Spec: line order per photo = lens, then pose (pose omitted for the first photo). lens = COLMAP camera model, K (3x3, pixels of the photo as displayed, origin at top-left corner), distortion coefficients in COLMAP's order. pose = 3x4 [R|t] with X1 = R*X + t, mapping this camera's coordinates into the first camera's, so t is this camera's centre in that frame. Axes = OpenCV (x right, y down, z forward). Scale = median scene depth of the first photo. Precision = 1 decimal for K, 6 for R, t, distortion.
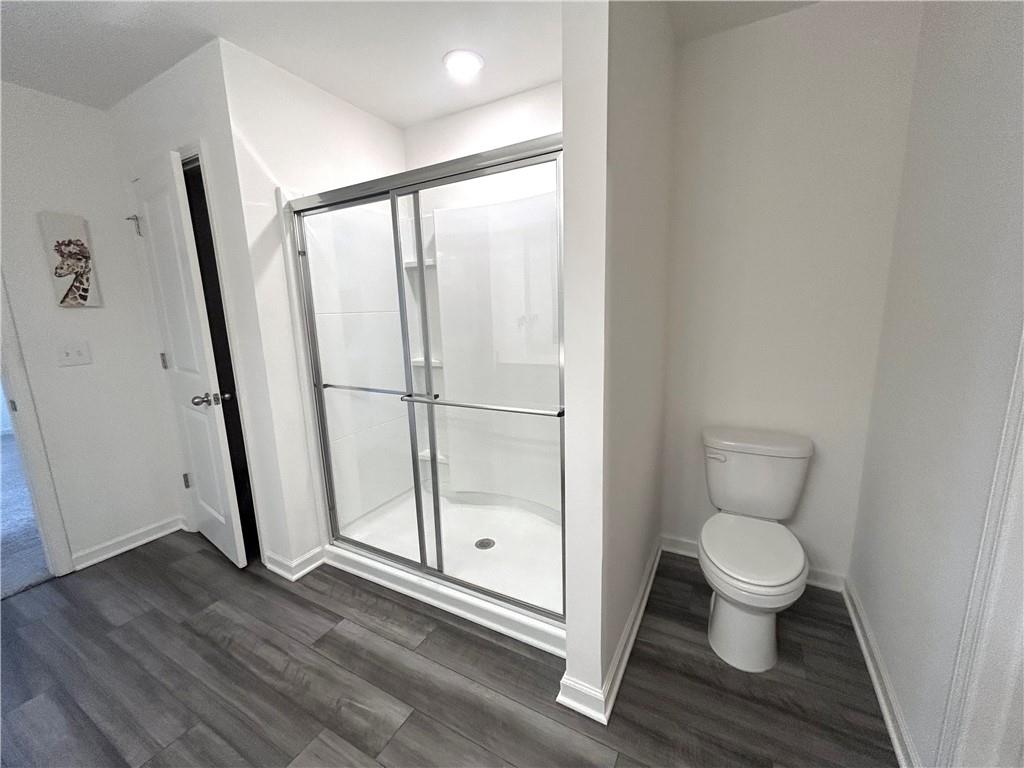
lens RADIAL K [[411.8, 0, 512.0], [0, 411.8, 384.0], [0, 0, 1]] dist [-0.000857, 0.001008]
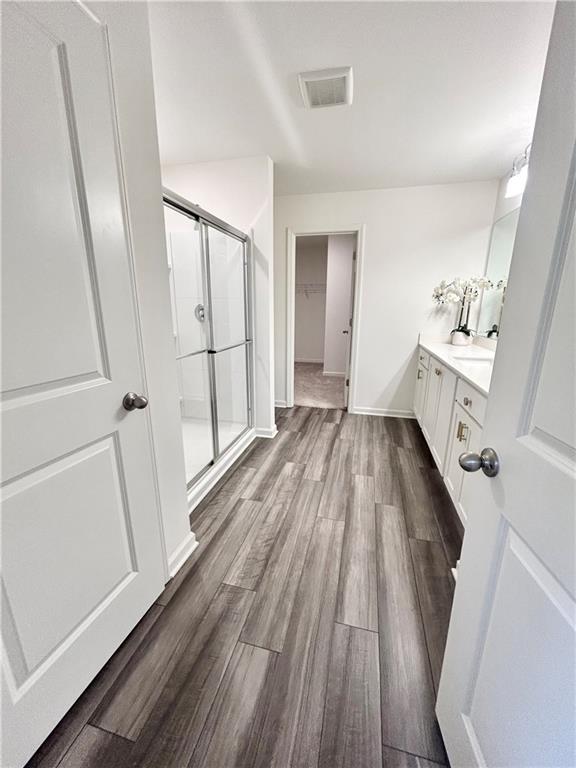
lens RADIAL K [[308.9, 0, 288.0], [0, 308.9, 384.0], [0, 0, 1]] dist [-0.000857, 0.001008]
pose [[-0.250187, -0.207406, 0.945722, -1.470817], [0.180872, 0.949578, 0.256101, -0.100339], [-0.951153, 0.235128, -0.200058, 0.968717]]
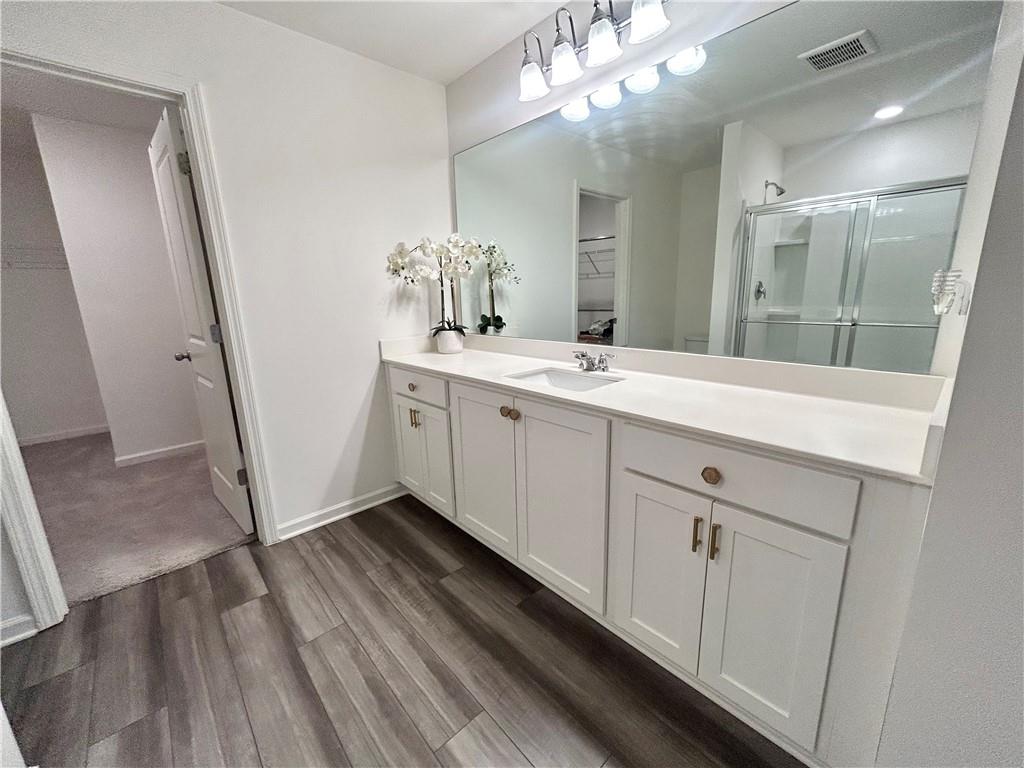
lens RADIAL K [[411.8, 0, 512.0], [0, 411.8, 384.0], [0, 0, 1]] dist [-0.000857, 0.001008]
pose [[-0.944580, -0.016519, 0.327866, -0.667150], [0.113915, 0.920183, 0.374548, -0.083392], [-0.307884, 0.391139, -0.867305, 0.824540]]
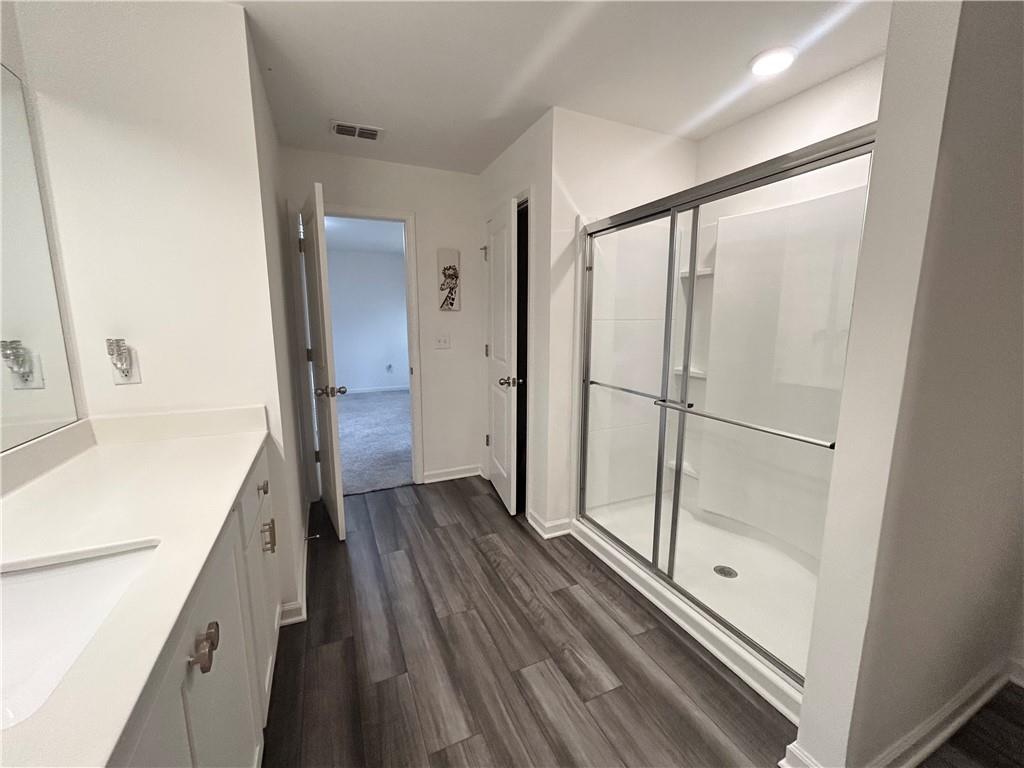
lens RADIAL K [[411.8, 0, 512.0], [0, 411.8, 384.0], [0, 0, 1]] dist [-0.000857, 0.001008]
pose [[0.802043, 0.124075, -0.584236, 0.049025], [-0.133738, 0.990655, 0.026790, 0.009089], [0.582101, 0.056647, 0.811141, -0.076058]]
